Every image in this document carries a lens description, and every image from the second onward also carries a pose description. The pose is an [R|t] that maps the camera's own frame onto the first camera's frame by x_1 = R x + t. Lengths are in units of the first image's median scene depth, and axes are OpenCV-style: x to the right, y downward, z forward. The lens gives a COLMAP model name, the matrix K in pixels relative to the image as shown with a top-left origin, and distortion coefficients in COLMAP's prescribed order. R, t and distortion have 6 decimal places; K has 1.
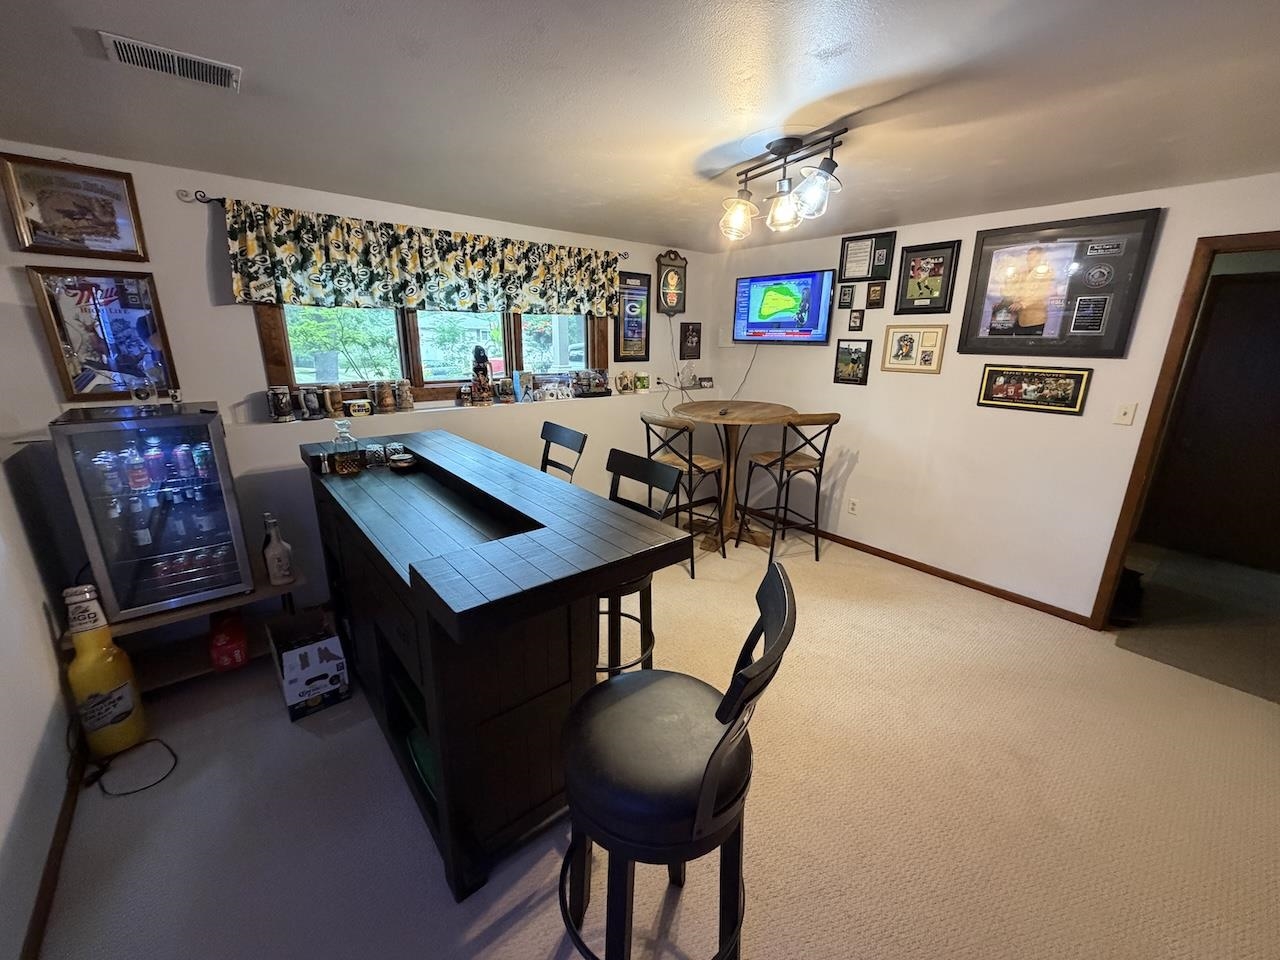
lens RADIAL K [[510.9, 0, 639.4], [0, 510.9, 480.0], [0, 0, 1]] dist [-0.000551, 0.000325]
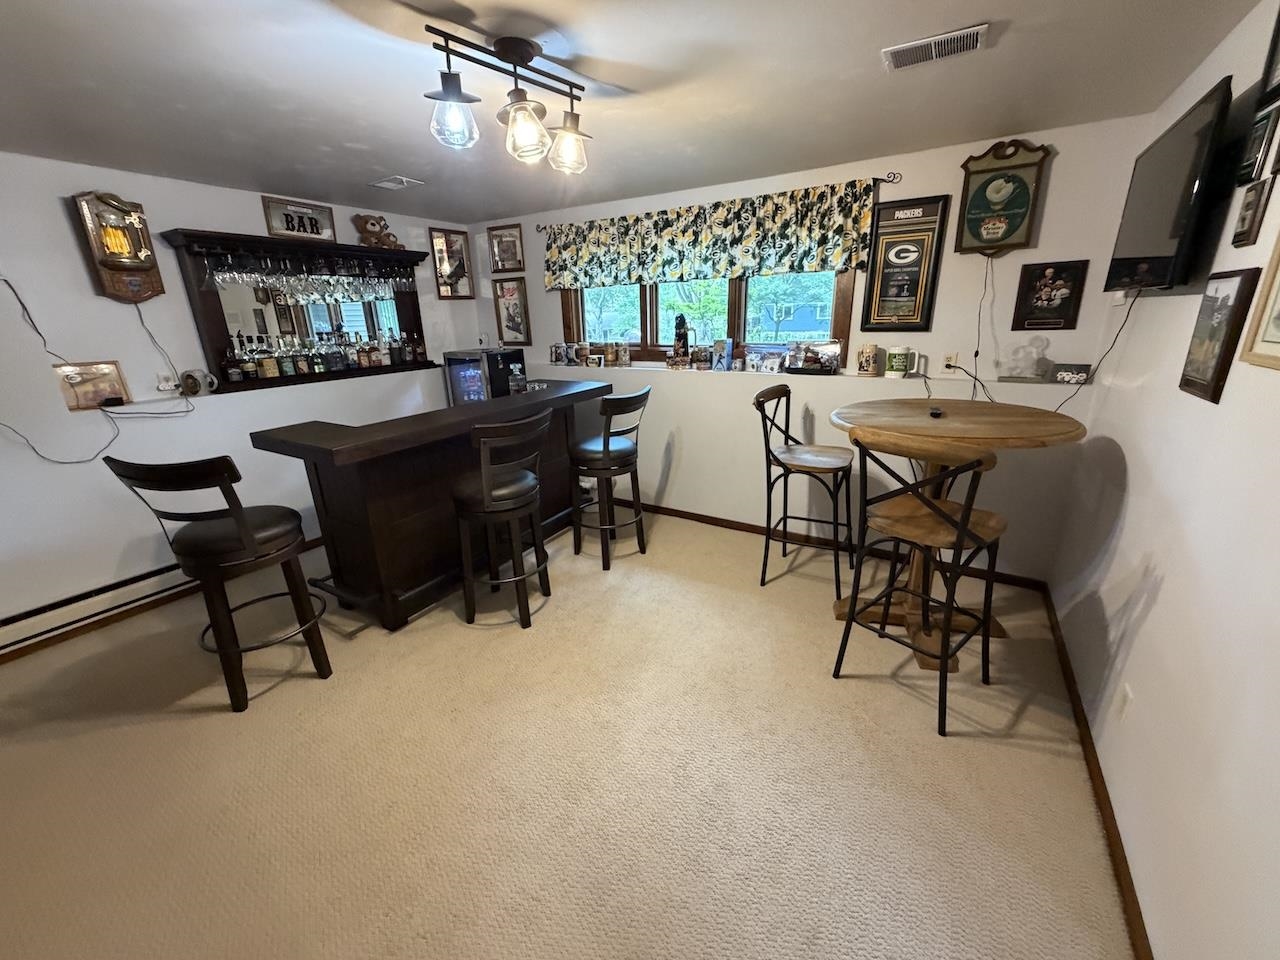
lens RADIAL K [[510.9, 0, 638.2], [0, 510.9, 479.6], [0, 0, 1]] dist [-0.000551, 0.000325]
pose [[0.315295, 0.274627, -0.908388, 0.676424], [-0.227650, 0.951150, 0.208539, -0.122941], [0.921284, 0.141044, 0.362412, 0.530954]]
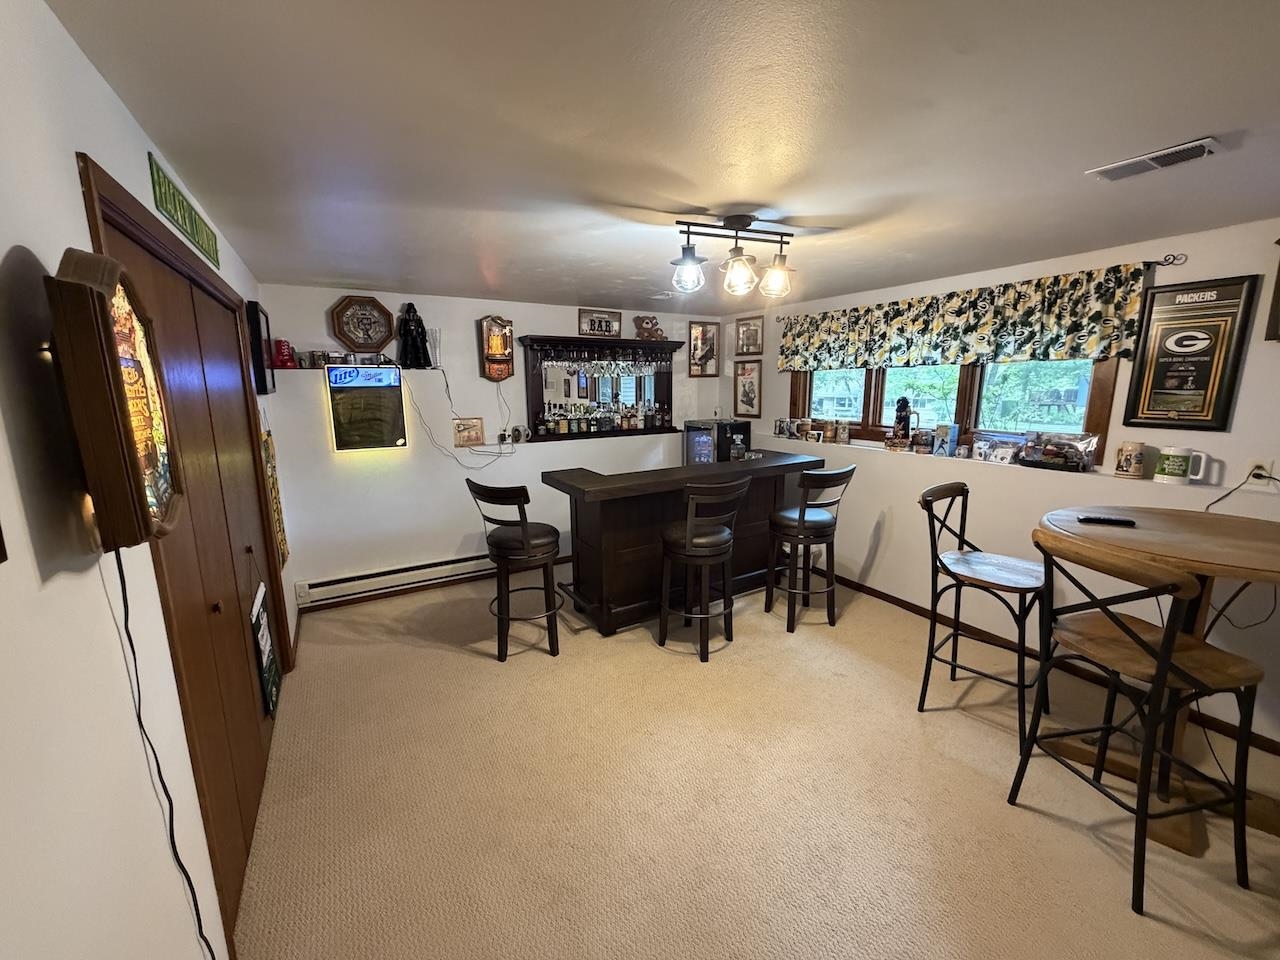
lens RADIAL K [[510.9, 0, 634.9], [0, 510.9, 480.2], [0, 0, 1]] dist [-0.000551, 0.000325]
pose [[-0.171530, 0.173718, -0.969742, 0.806570], [-0.260063, 0.941432, 0.214647, -0.166086], [0.950234, 0.289012, -0.116307, 0.583019]]
